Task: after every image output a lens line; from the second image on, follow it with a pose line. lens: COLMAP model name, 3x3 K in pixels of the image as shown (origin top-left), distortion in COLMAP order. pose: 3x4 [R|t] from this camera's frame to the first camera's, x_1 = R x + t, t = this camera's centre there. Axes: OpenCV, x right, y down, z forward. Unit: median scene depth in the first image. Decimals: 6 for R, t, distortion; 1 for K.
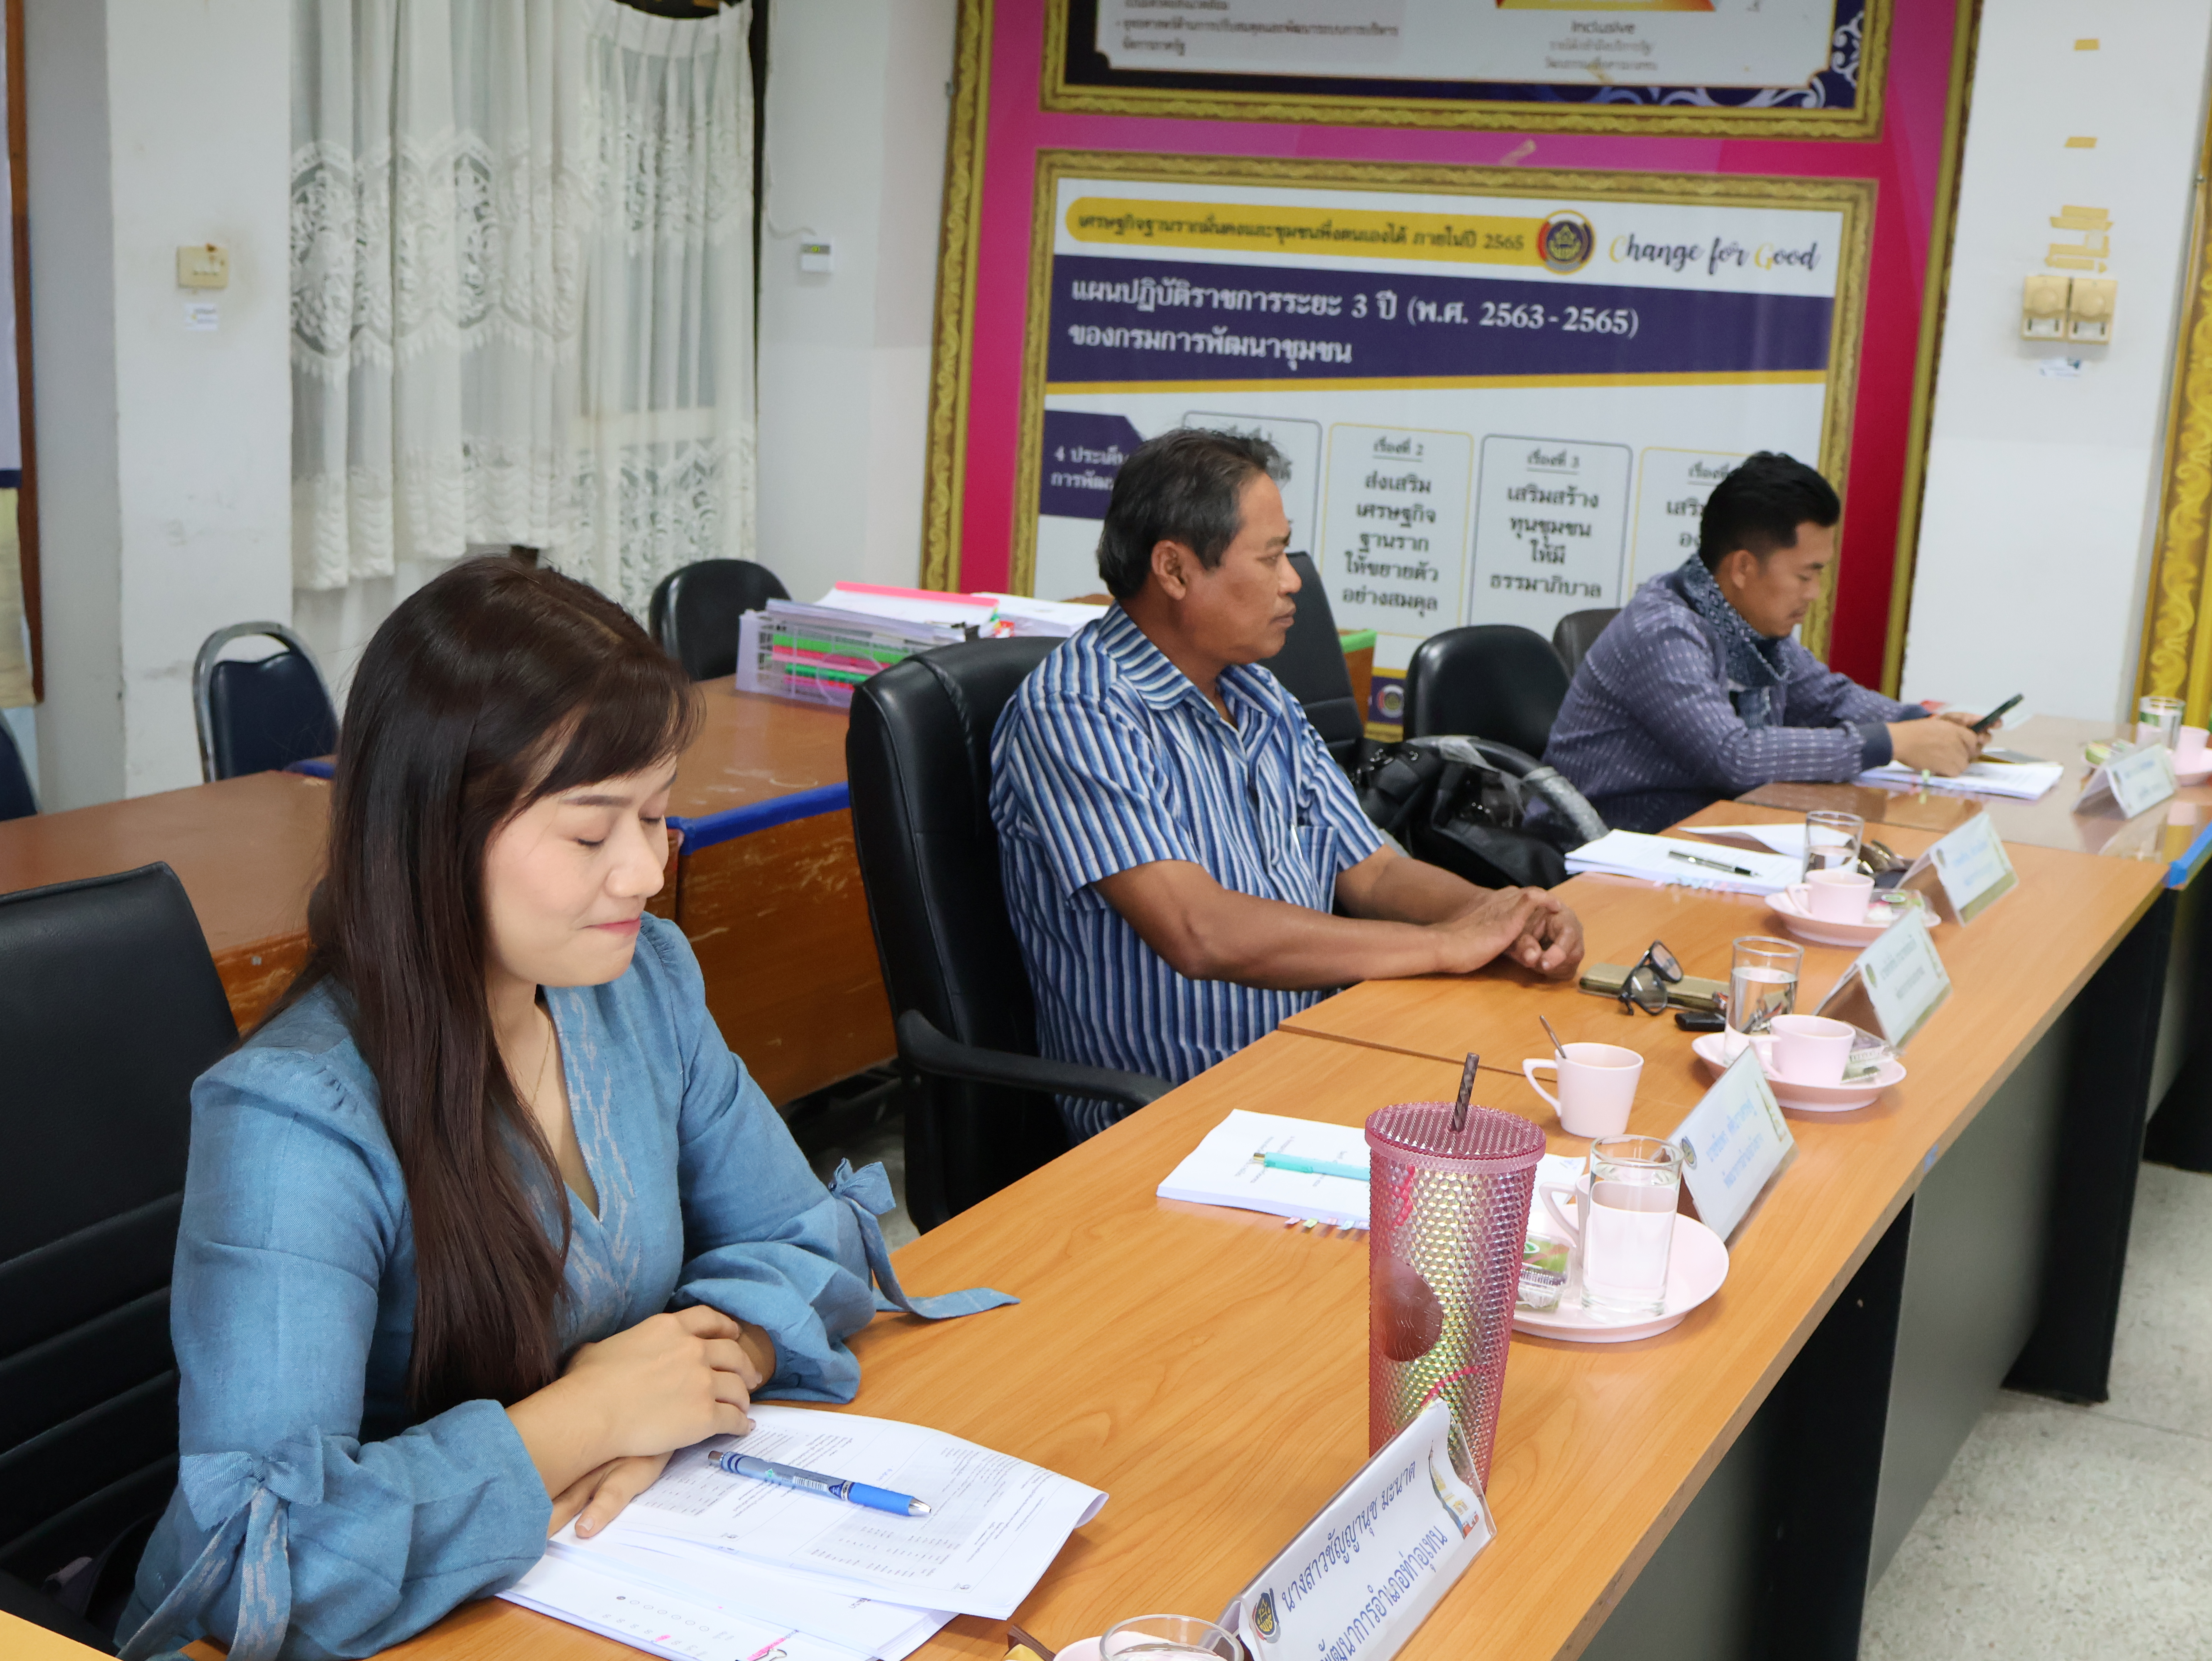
lens RADIAL K [[2886.7, 0, 1094.1], [0, 2886.7, 833.3], [0, 0, 1]] dist [0.005560, -0.021160]
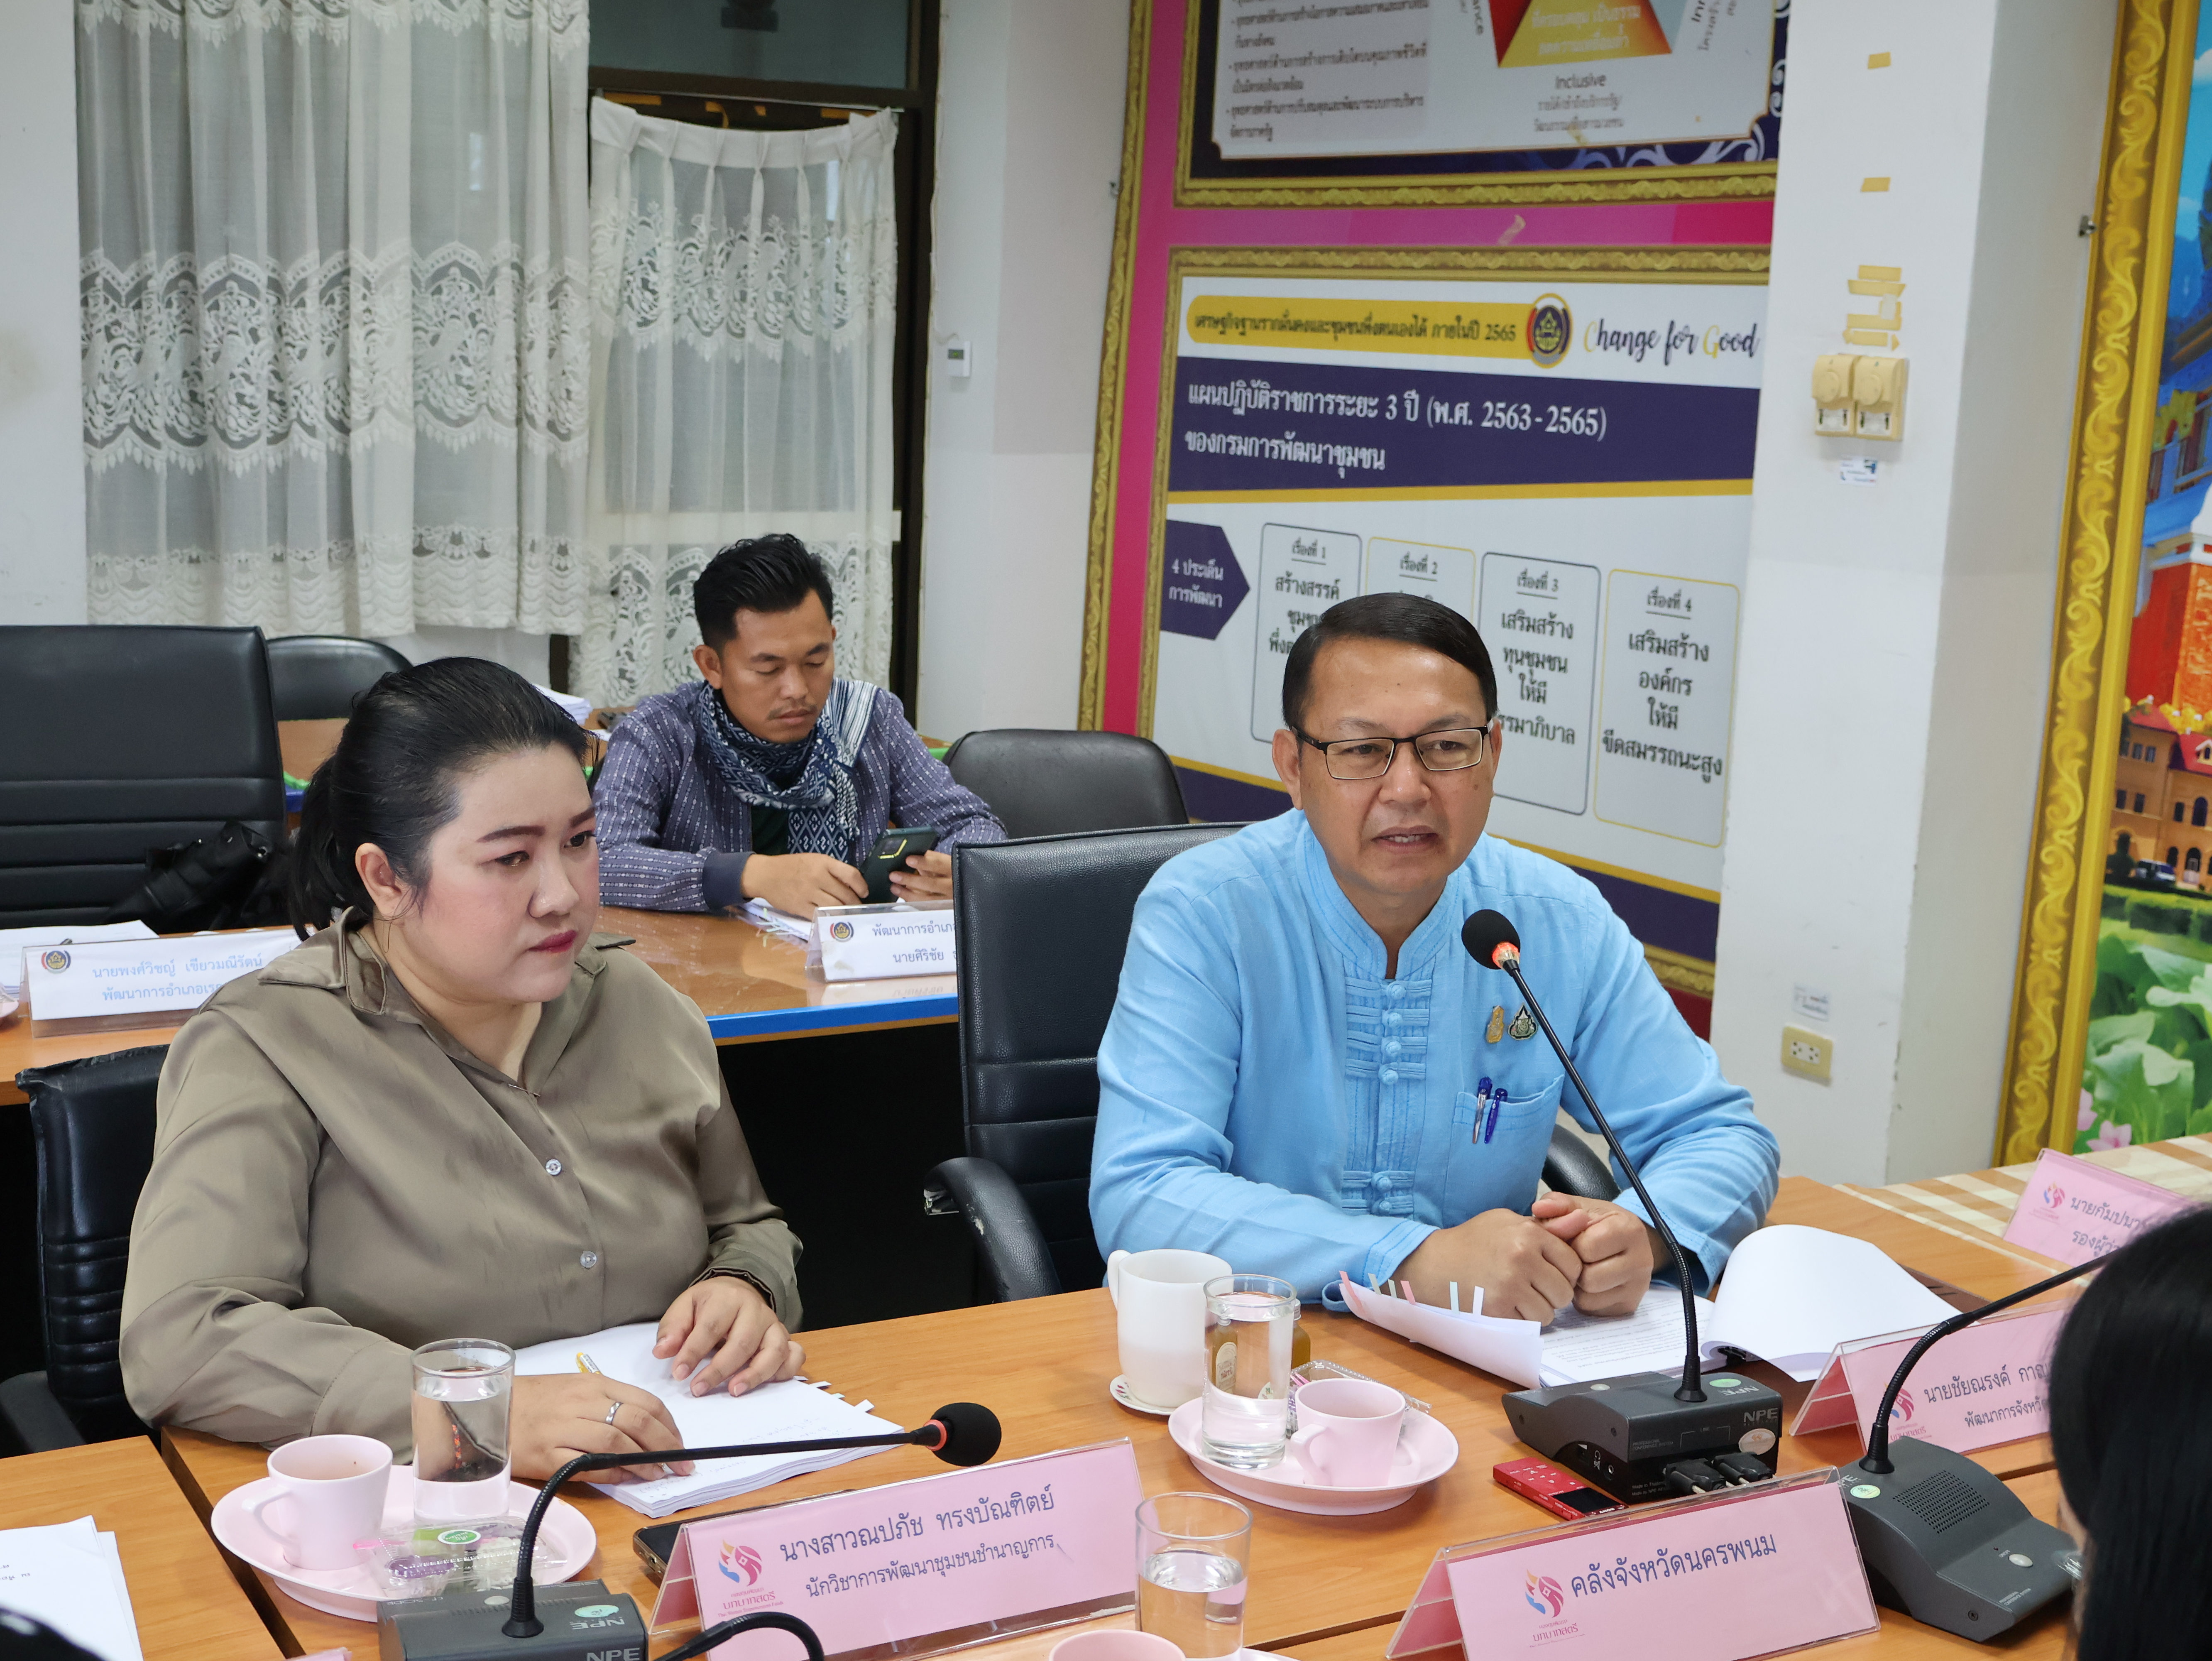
lens RADIAL K [[2921.2, 0, 1106.0], [0, 2921.2, 830.5], [0, 0, 1]] dist [0.018360, -0.029822]
pose [[0.843032, 0.072370, -0.532973, 0.521417], [-0.100911, 0.994592, -0.024565, -0.021270], [0.528313, 0.074492, 0.845776, 0.200471]]
